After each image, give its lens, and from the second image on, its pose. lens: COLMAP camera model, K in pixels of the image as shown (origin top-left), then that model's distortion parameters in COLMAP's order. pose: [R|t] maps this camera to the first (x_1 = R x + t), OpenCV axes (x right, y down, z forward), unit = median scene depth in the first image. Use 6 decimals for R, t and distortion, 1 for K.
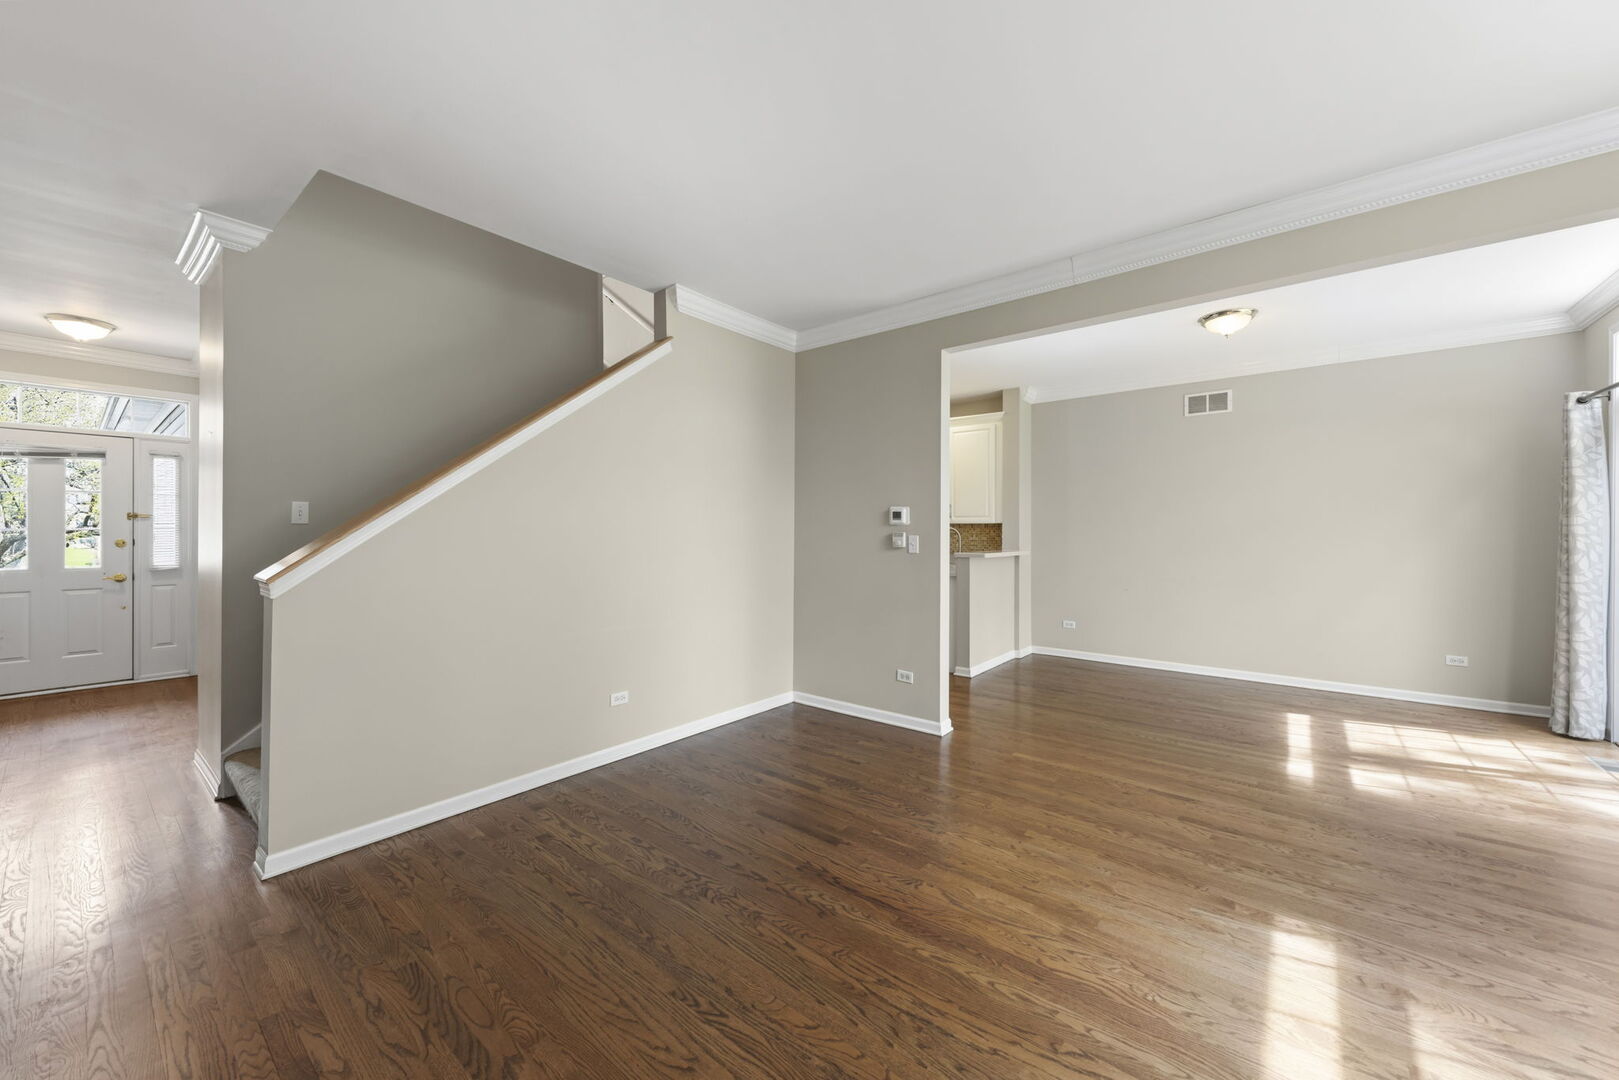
lens RADIAL K [[599.3, 0, 811.4], [0, 599.3, 531.5], [0, 0, 1]] dist [0.016007, -0.006681]
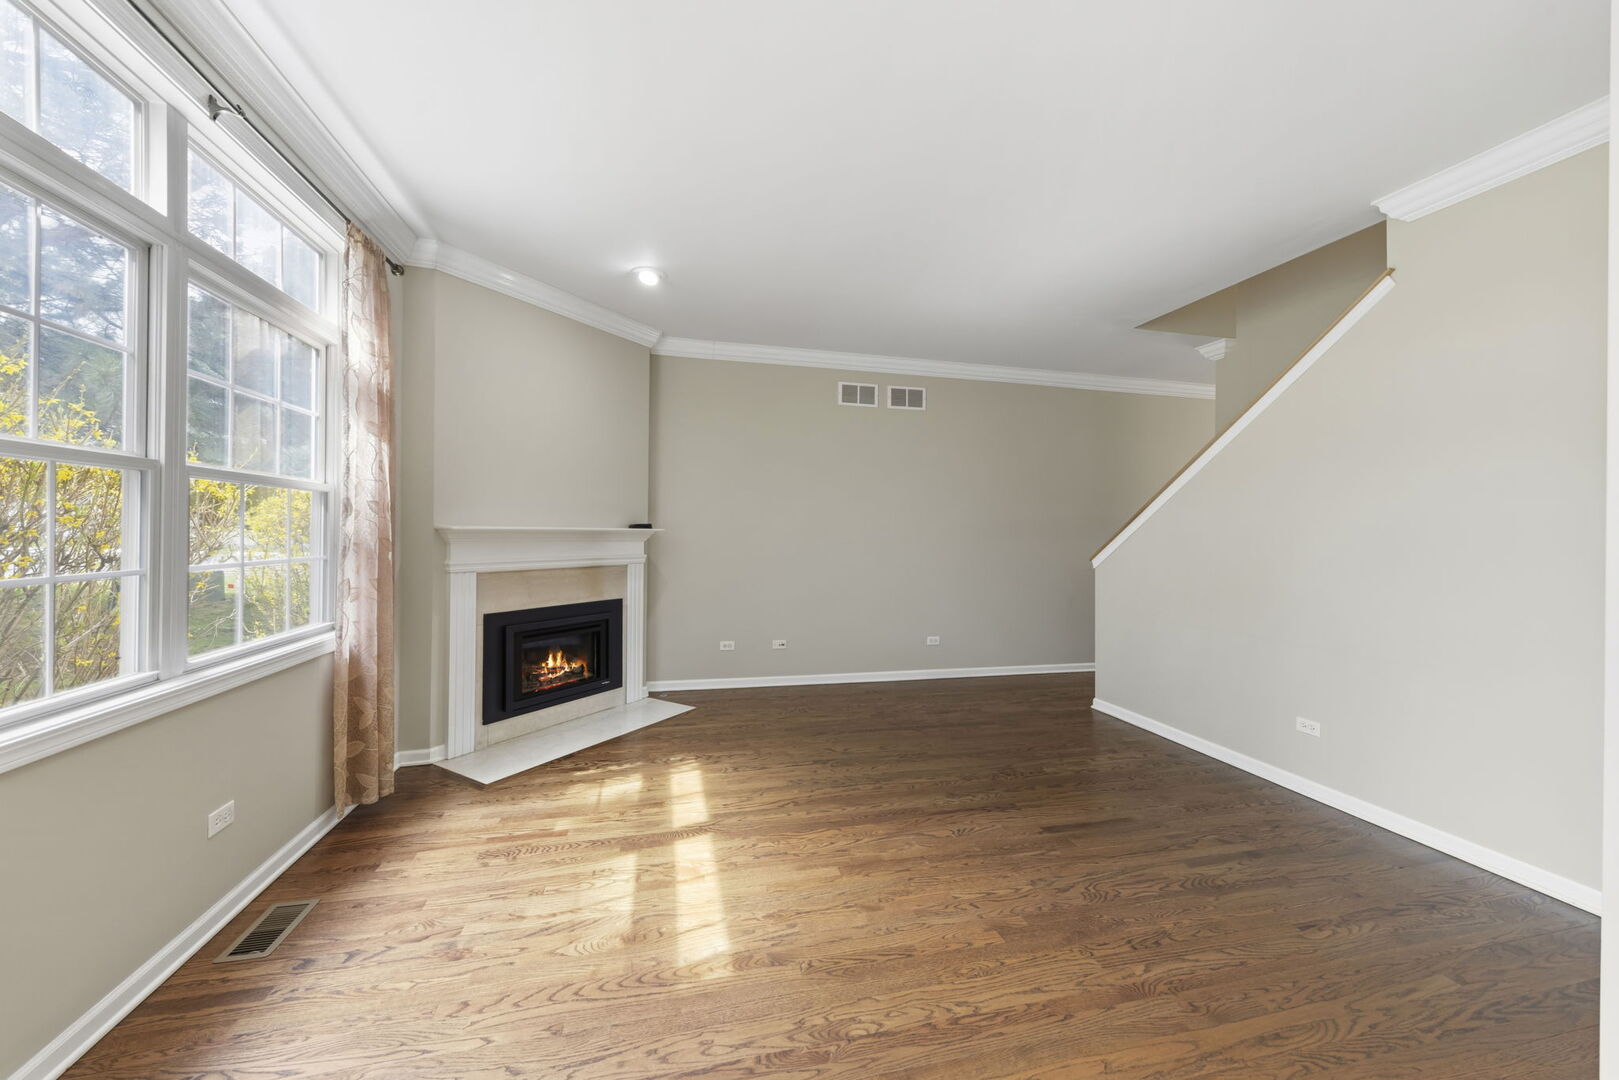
lens RADIAL K [[621.1, 0, 806.0], [0, 621.1, 535.1], [0, 0, 1]] dist [0.010154, -0.004556]
pose [[-0.611520, -0.008331, -0.791185, 0.739448], [-0.015294, 0.999882, 0.001293, 0.007788], [0.791081, 0.012891, -0.611576, 0.848510]]
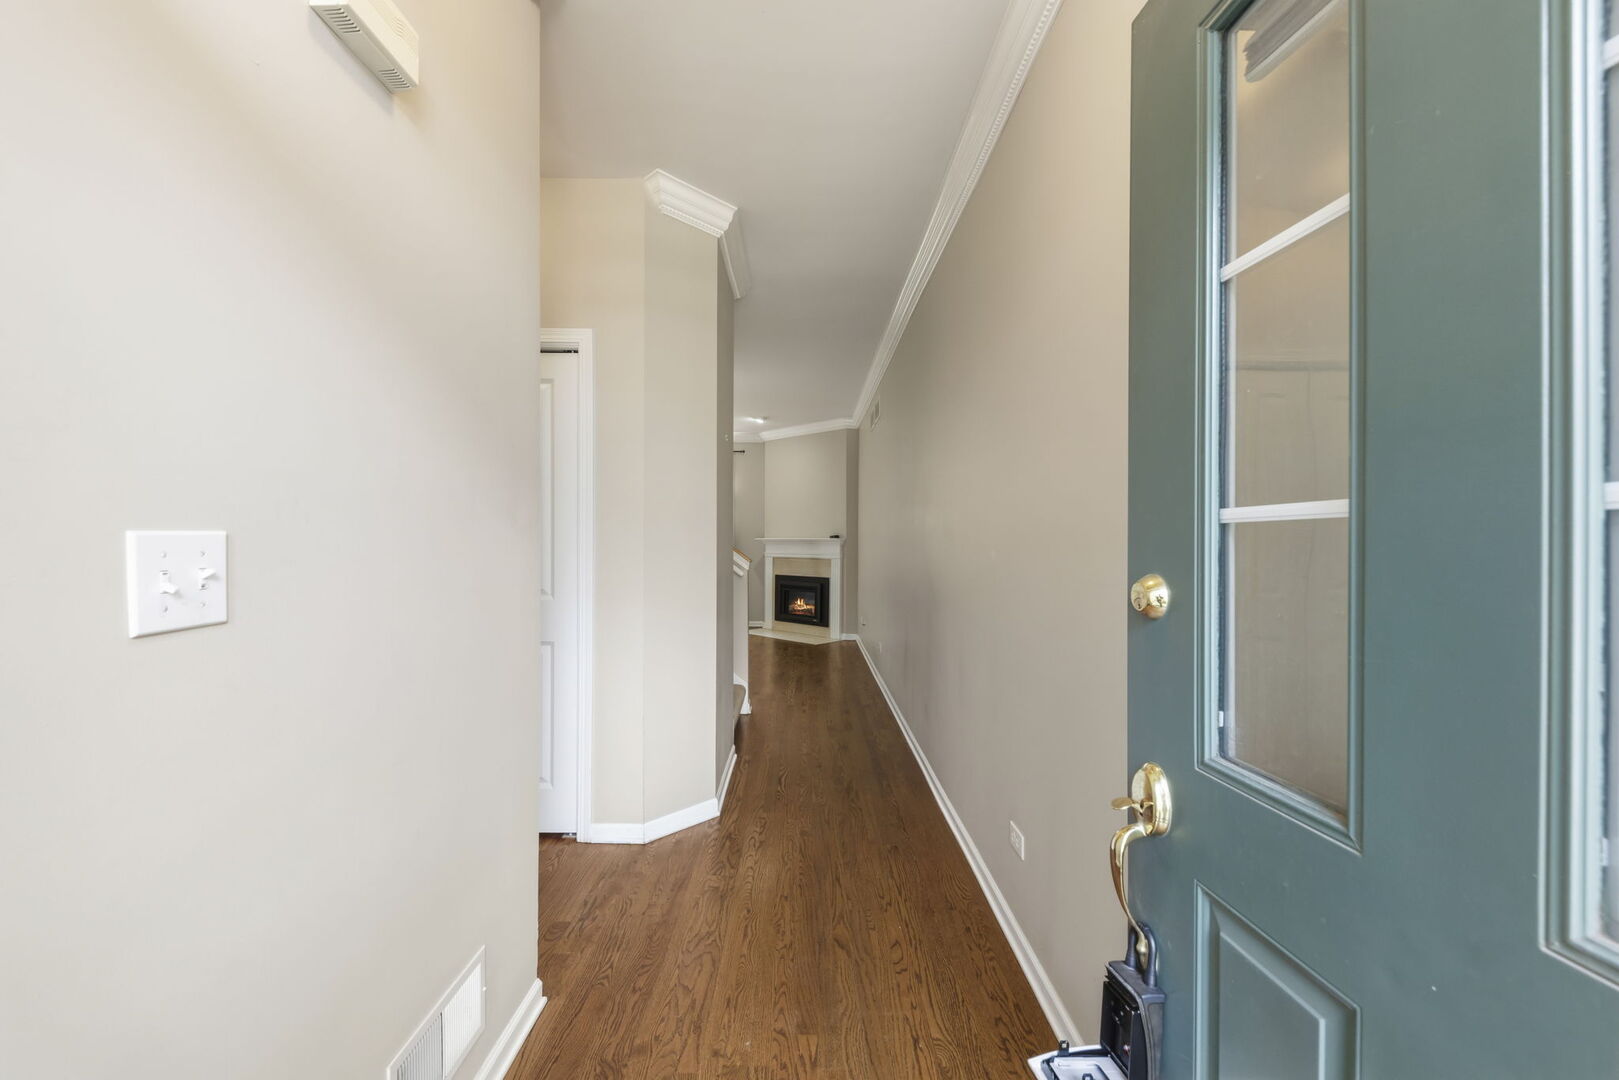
lens RADIAL K [[621.1, 0, 806.0], [0, 621.1, 535.1], [0, 0, 1]] dist [0.010154, -0.004556]
pose [[-0.630188, 0.003291, 0.776436, -1.483686], [-0.001392, 0.999985, -0.005369, 0.003793], [-0.776442, -0.004464, -0.630173, 1.225406]]
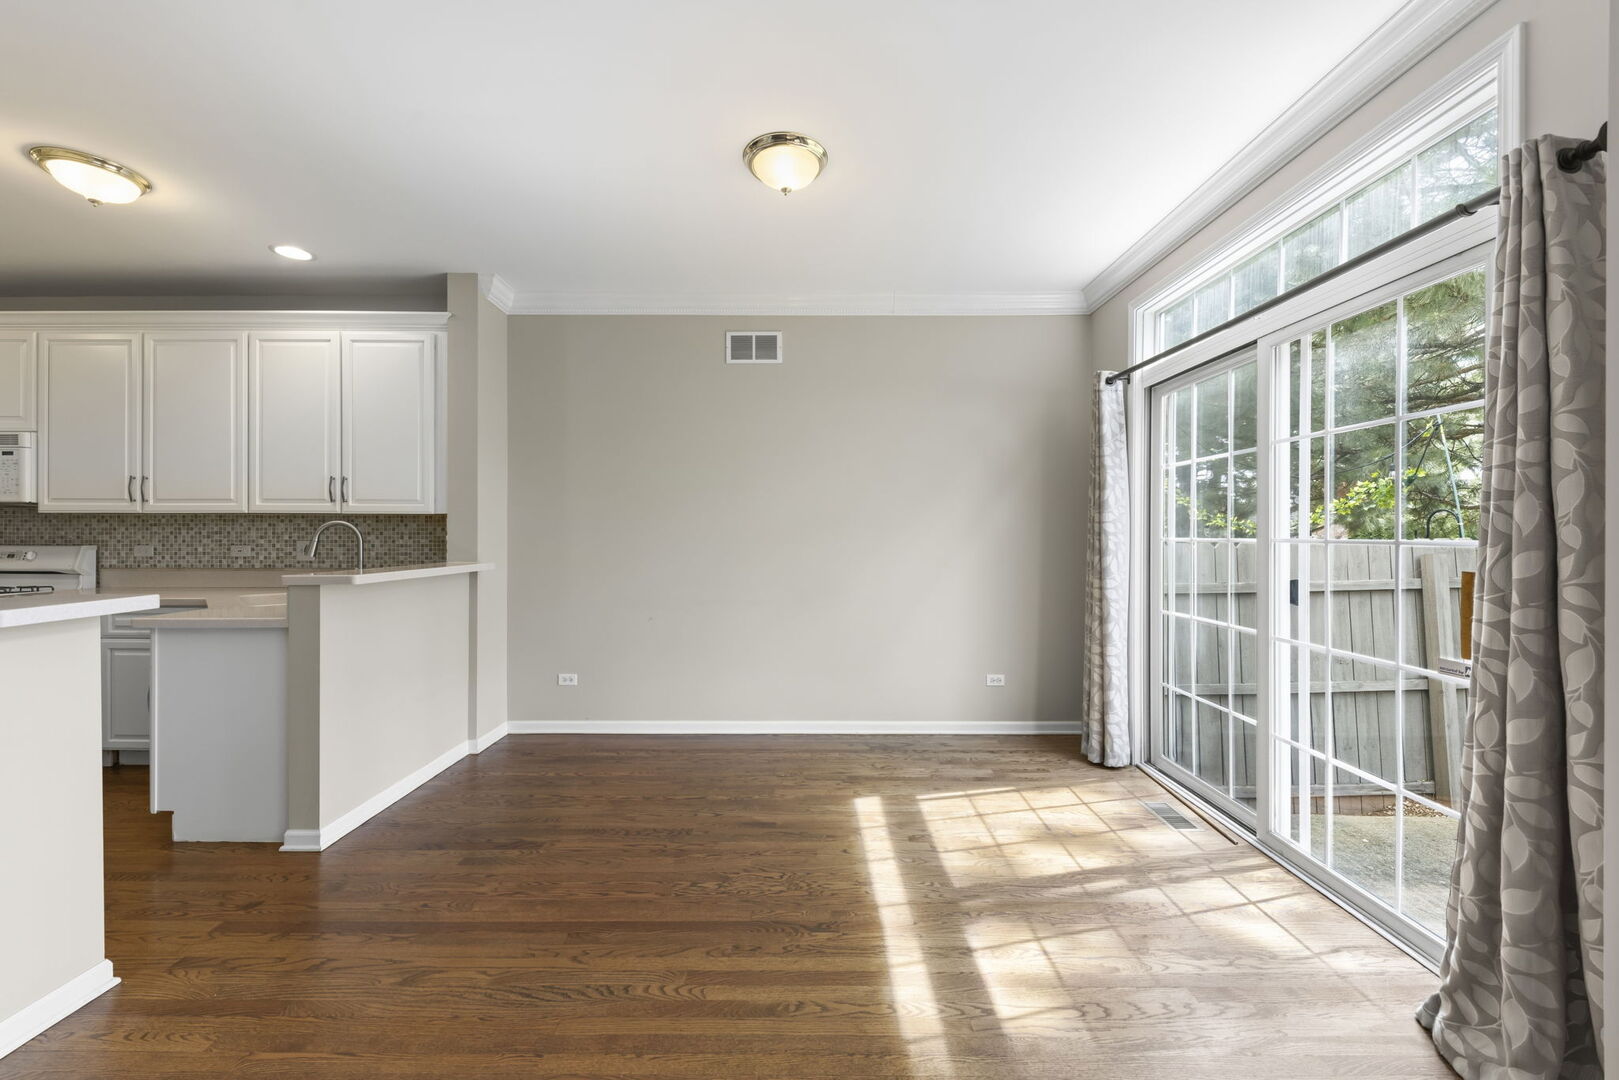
lens RADIAL K [[621.1, 0, 806.0], [0, 621.1, 535.1], [0, 0, 1]] dist [0.010154, -0.004556]
pose [[0.780982, -0.000491, 0.624553, 0.363295], [-0.001041, 0.999997, 0.002088, 0.006956], [-0.624553, -0.002281, 0.780979, 0.571168]]
